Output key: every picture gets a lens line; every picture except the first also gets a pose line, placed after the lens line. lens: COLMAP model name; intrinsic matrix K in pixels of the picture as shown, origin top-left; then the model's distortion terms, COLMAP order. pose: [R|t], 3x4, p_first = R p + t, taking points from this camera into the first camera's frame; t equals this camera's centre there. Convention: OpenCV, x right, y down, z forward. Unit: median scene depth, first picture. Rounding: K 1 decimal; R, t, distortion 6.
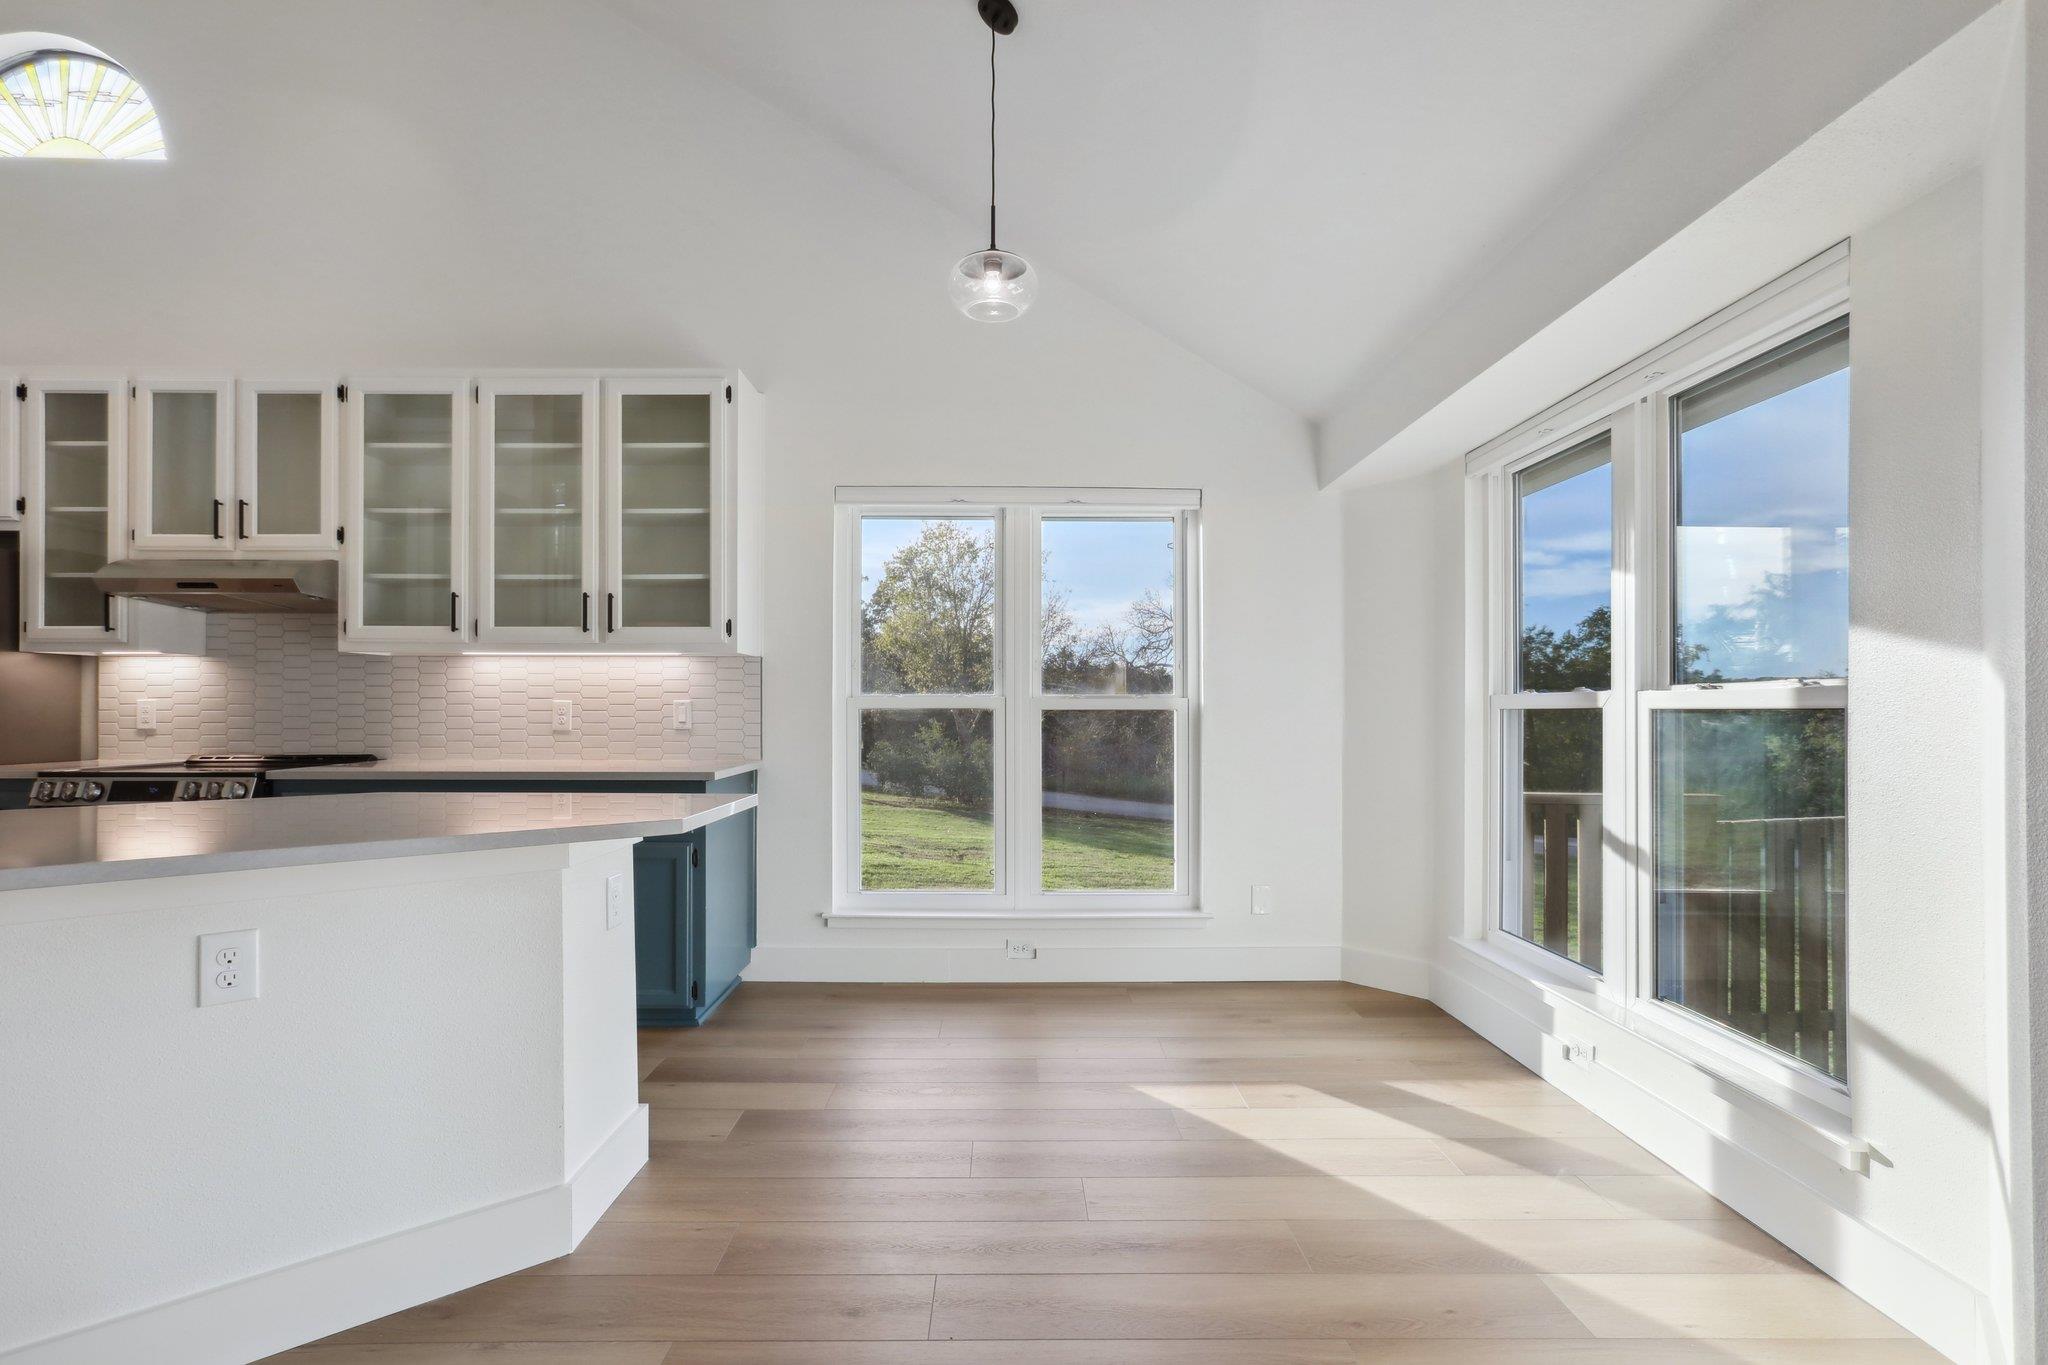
lens RADIAL K [[938.8, 0, 1018.6], [0, 938.8, 699.0], [0, 0, 1]] dist [-0.033755, 0.022355]
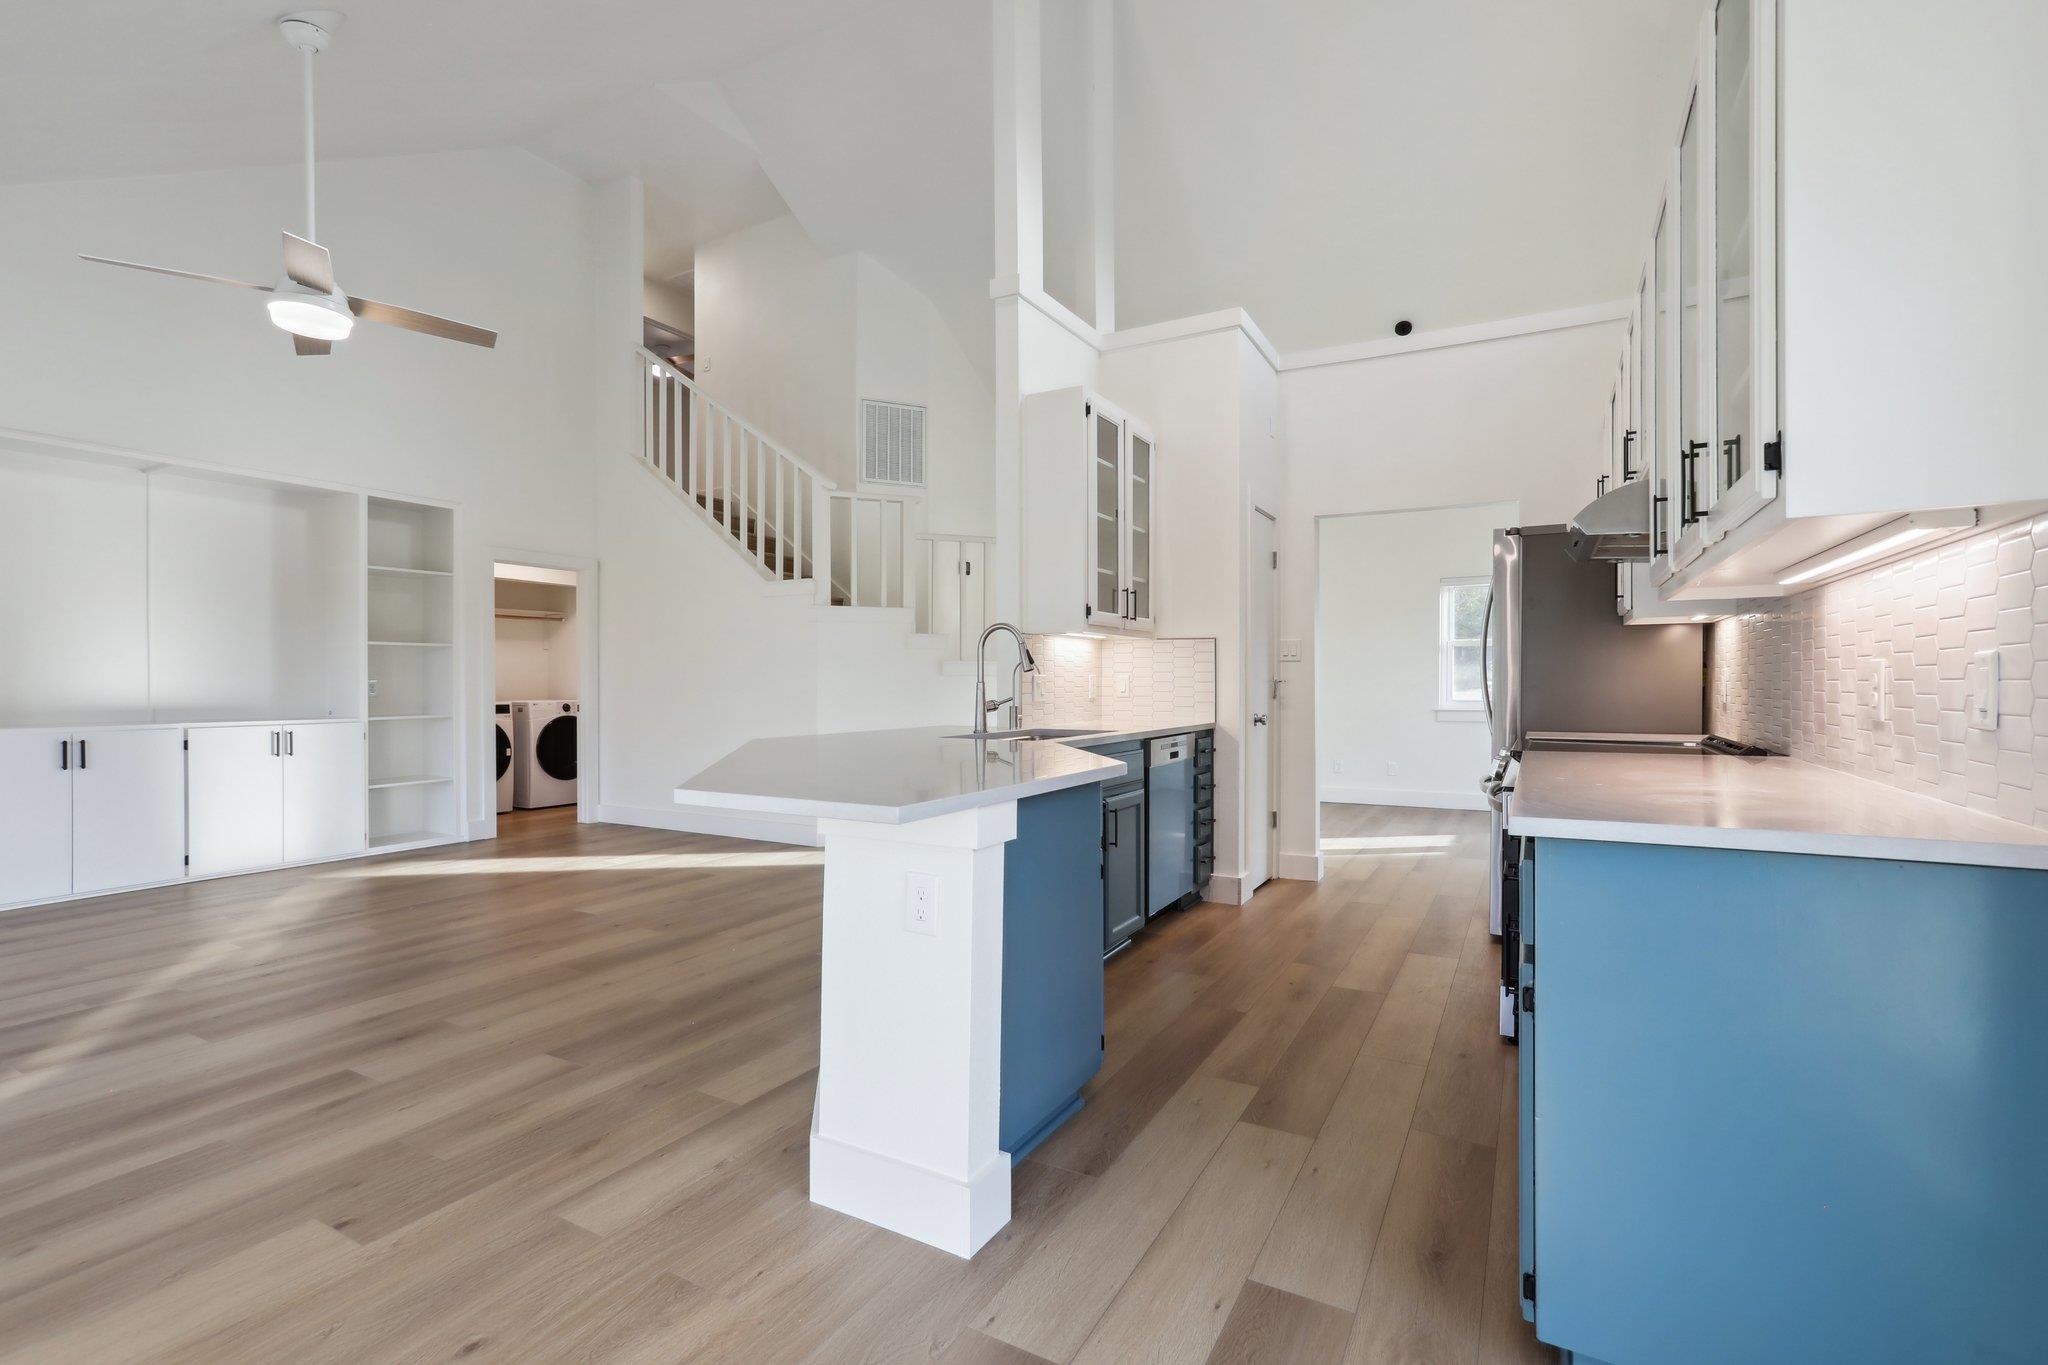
lens RADIAL K [[928.6, 0, 1020.8], [0, 928.6, 690.5], [0, 0, 1]] dist [-0.037607, 0.021294]
pose [[-0.500578, 0.007503, -0.865659, 0.150141], [0.012053, 0.999926, 0.001697, 0.012752], [0.865607, -0.009584, -0.500631, 0.920612]]
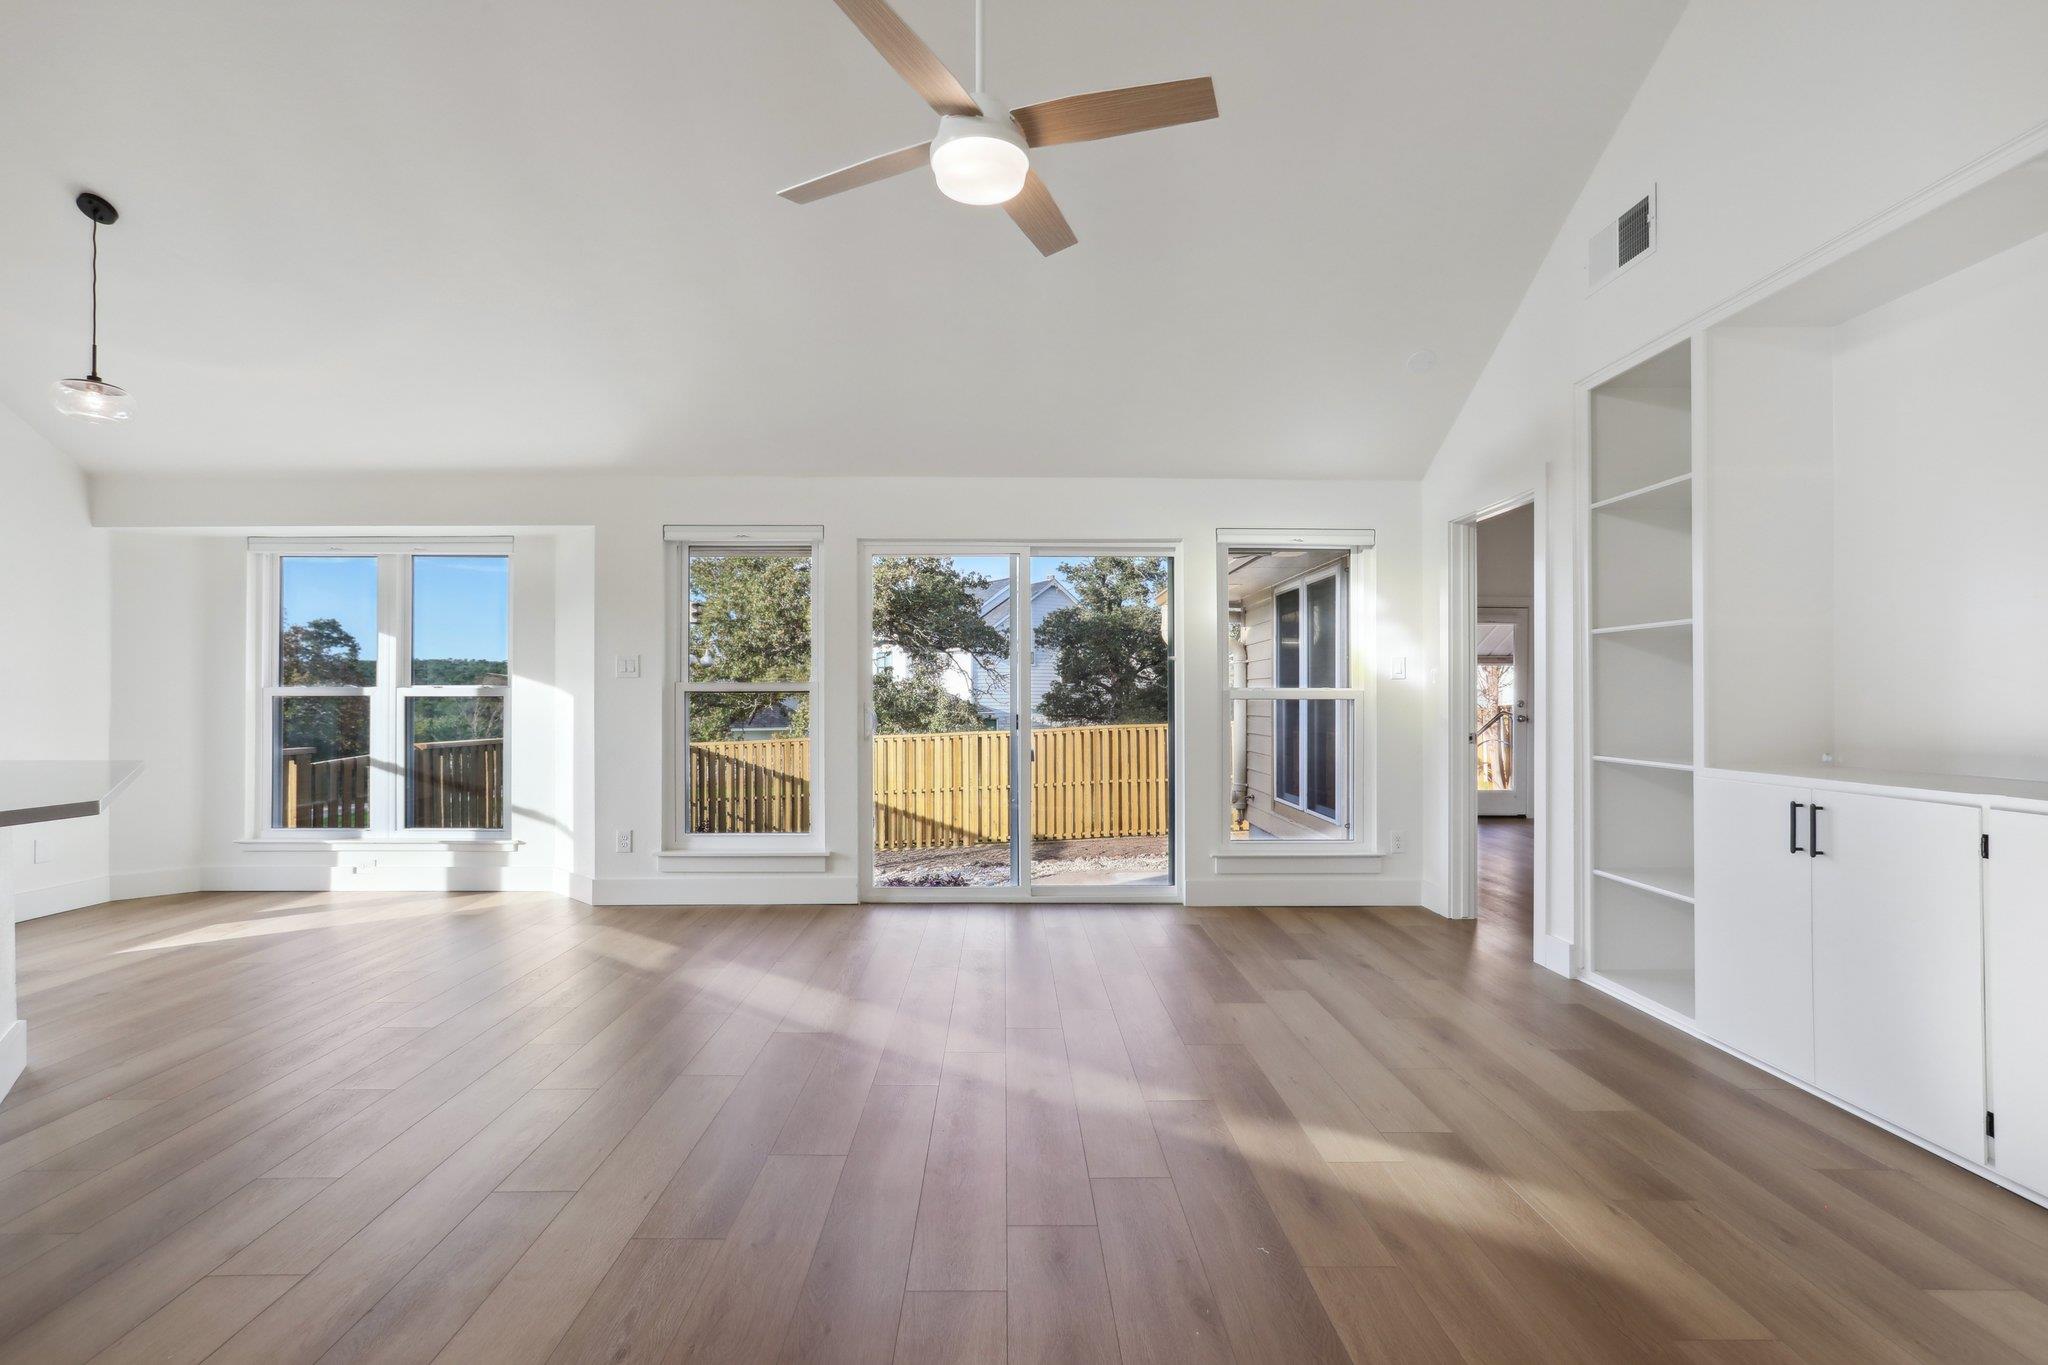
lens RADIAL K [[938.8, 0, 1018.6], [0, 938.8, 699.0], [0, 0, 1]] dist [-0.033755, 0.022355]
pose [[0.002400, -0.003580, 0.999991, -1.024452], [-0.012541, 0.999915, 0.003610, -0.005520], [-0.999918, -0.012549, 0.002355, -0.309928]]
